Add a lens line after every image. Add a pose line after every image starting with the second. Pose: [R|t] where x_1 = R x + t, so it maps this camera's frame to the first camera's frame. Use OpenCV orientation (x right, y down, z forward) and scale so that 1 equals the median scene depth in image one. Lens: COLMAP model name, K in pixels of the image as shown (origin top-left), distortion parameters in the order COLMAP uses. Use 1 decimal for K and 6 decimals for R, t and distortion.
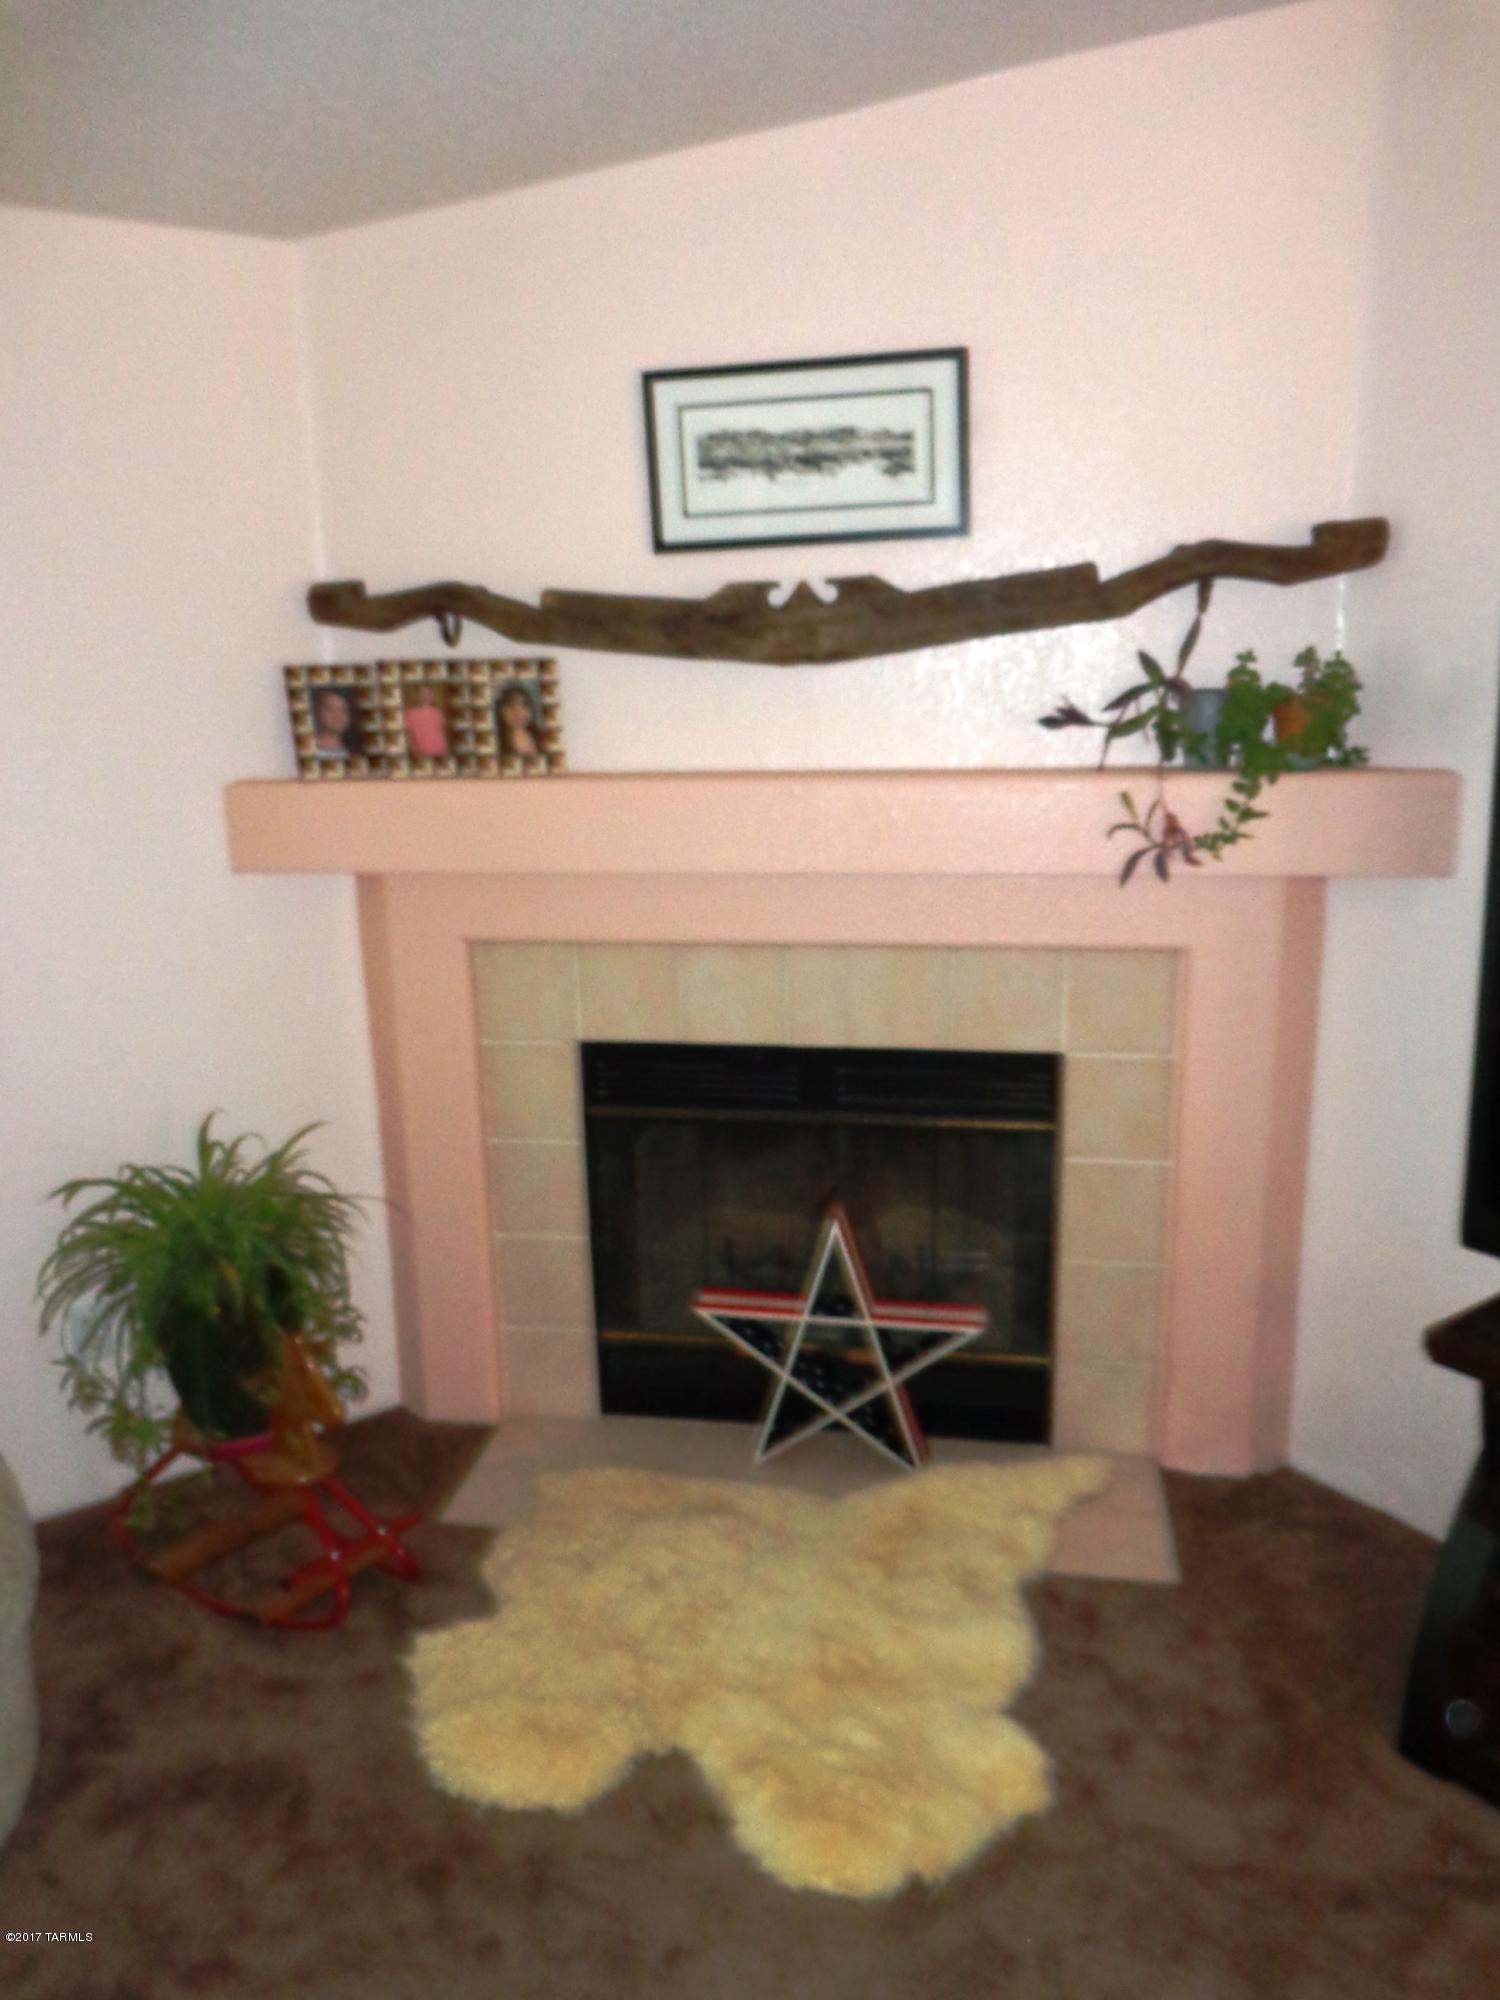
lens RADIAL K [[1465.6, 0, 750.0], [0, 1465.6, 1000.0], [0, 0, 1]] dist [-0.001504, -0.004093]
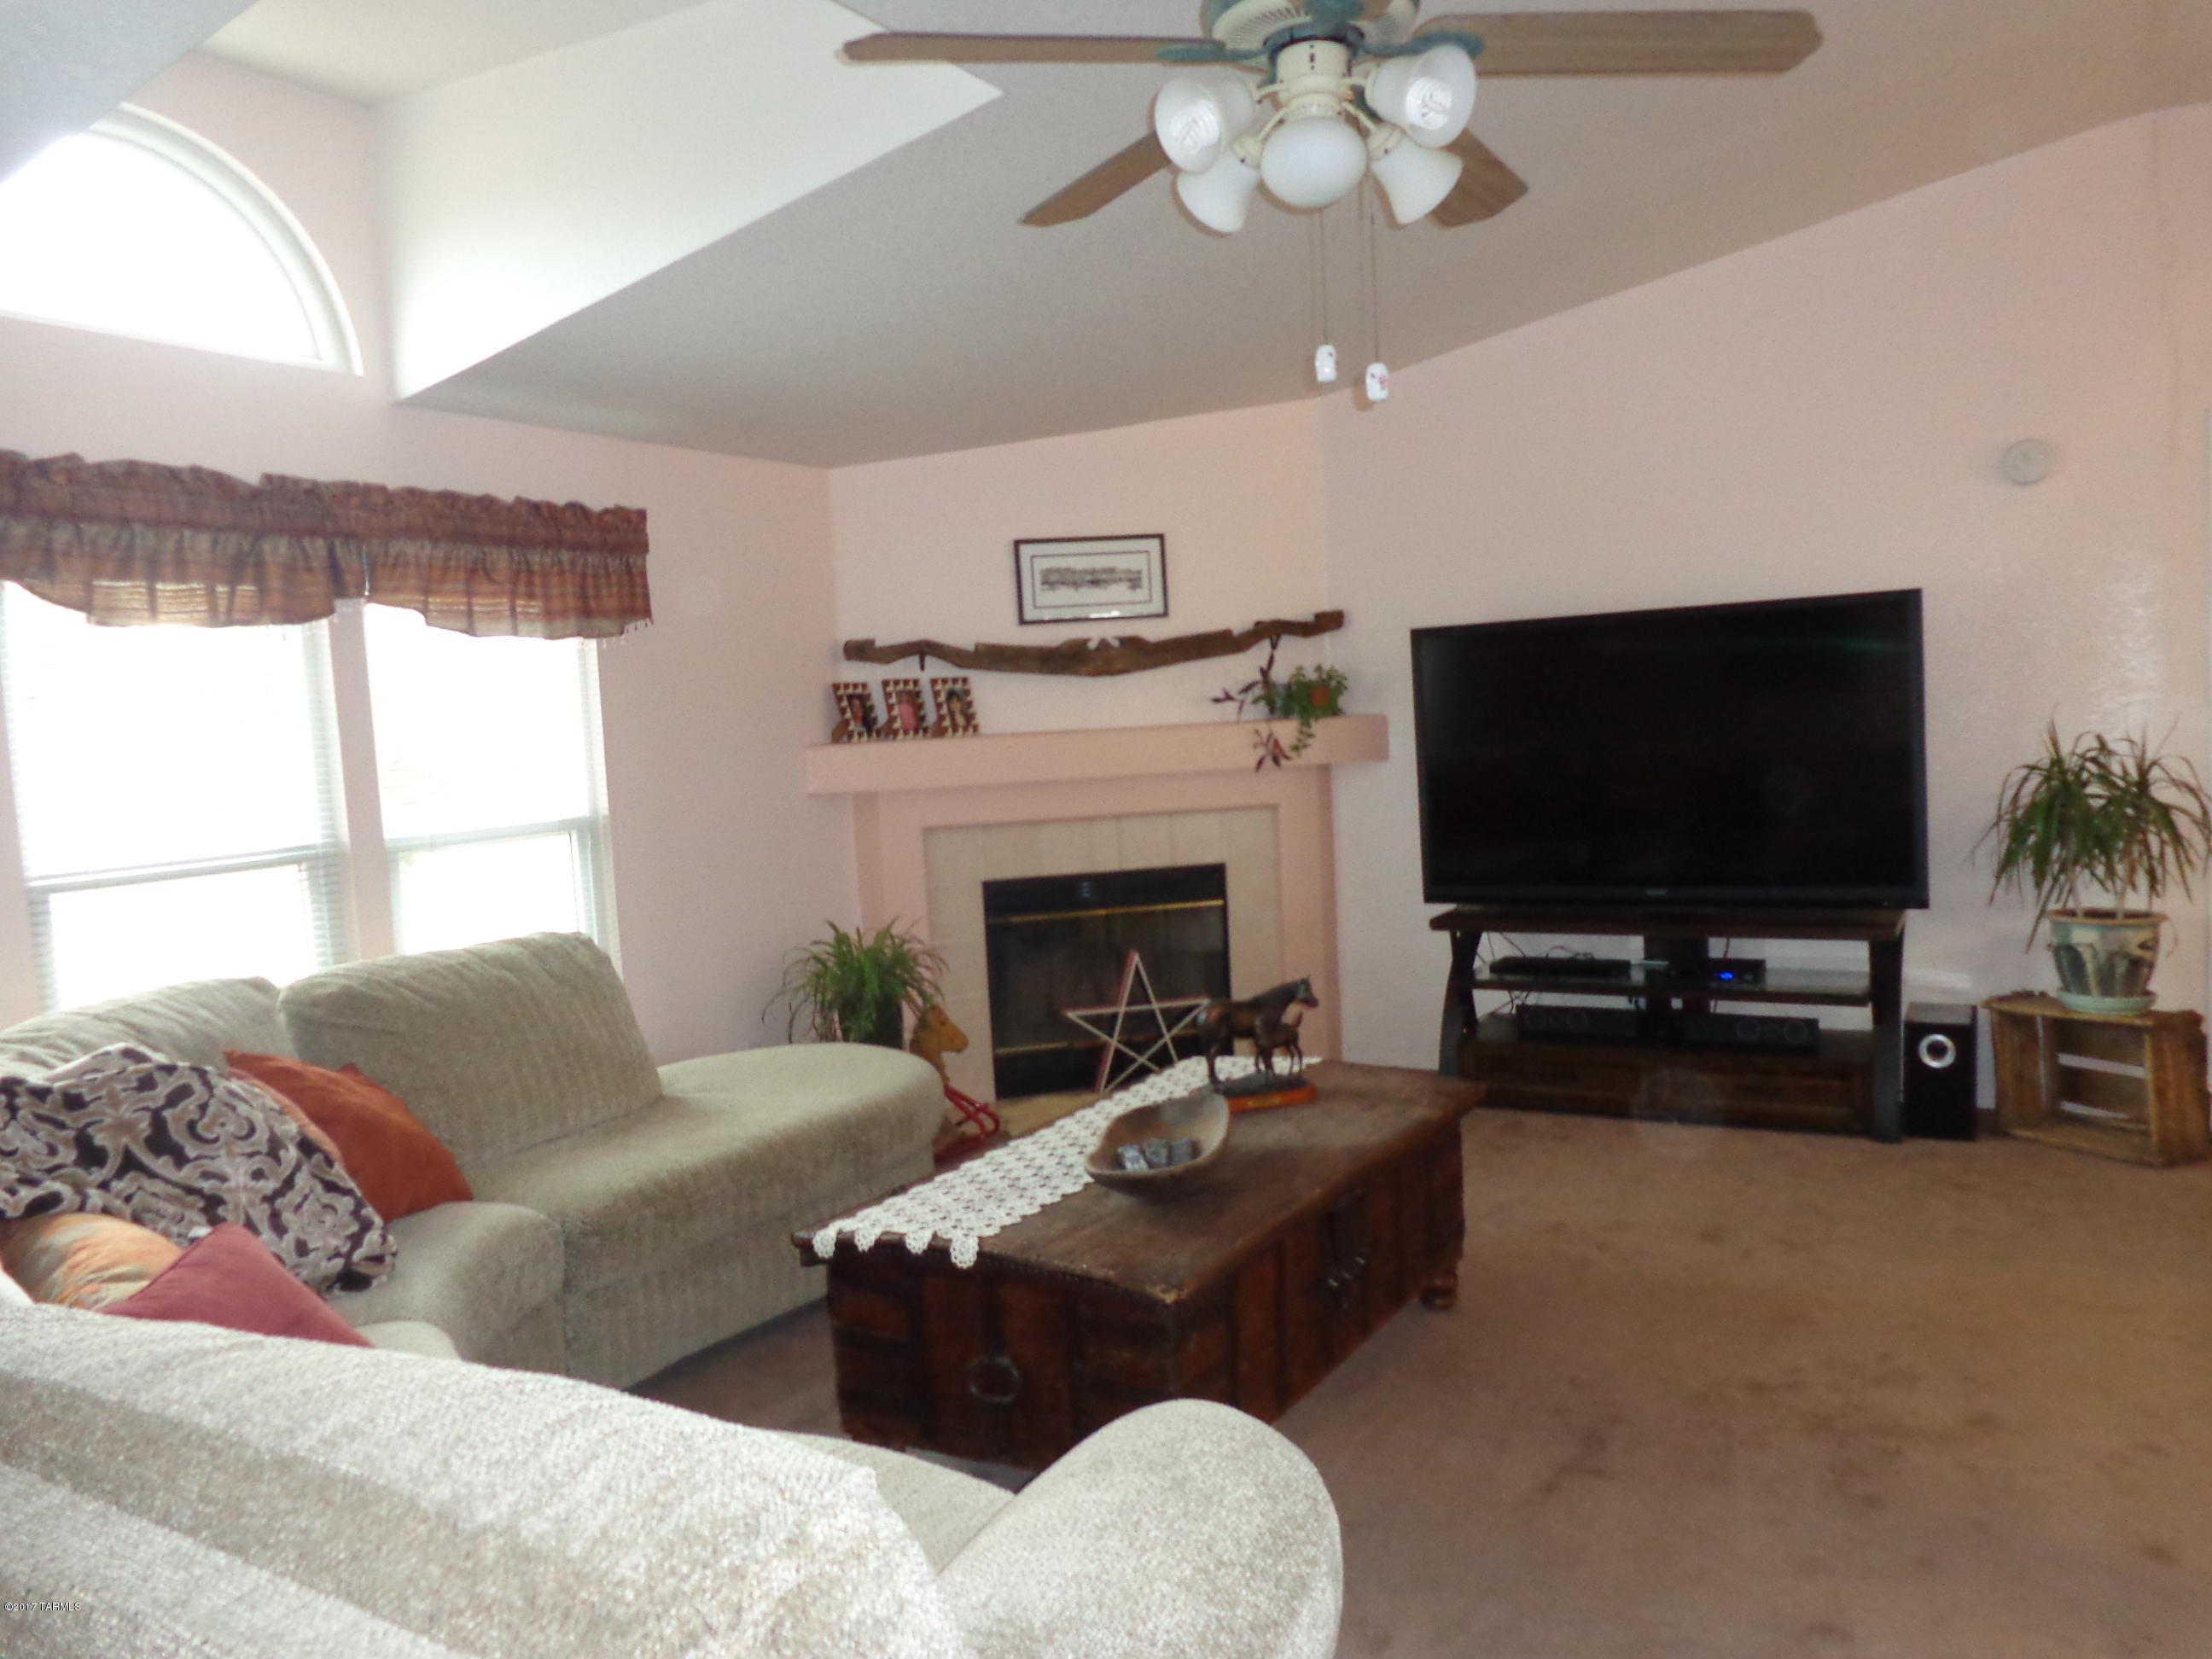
lens RADIAL K [[1620.9, 0, 1106.0], [0, 1620.9, 829.5], [0, 0, 1]] dist [-0.001504, -0.004093]
pose [[0.905974, -0.053463, 0.419944, -0.910679], [0.124510, 0.981769, -0.143624, 0.304683], [-0.404609, 0.182406, 0.896114, -0.989914]]
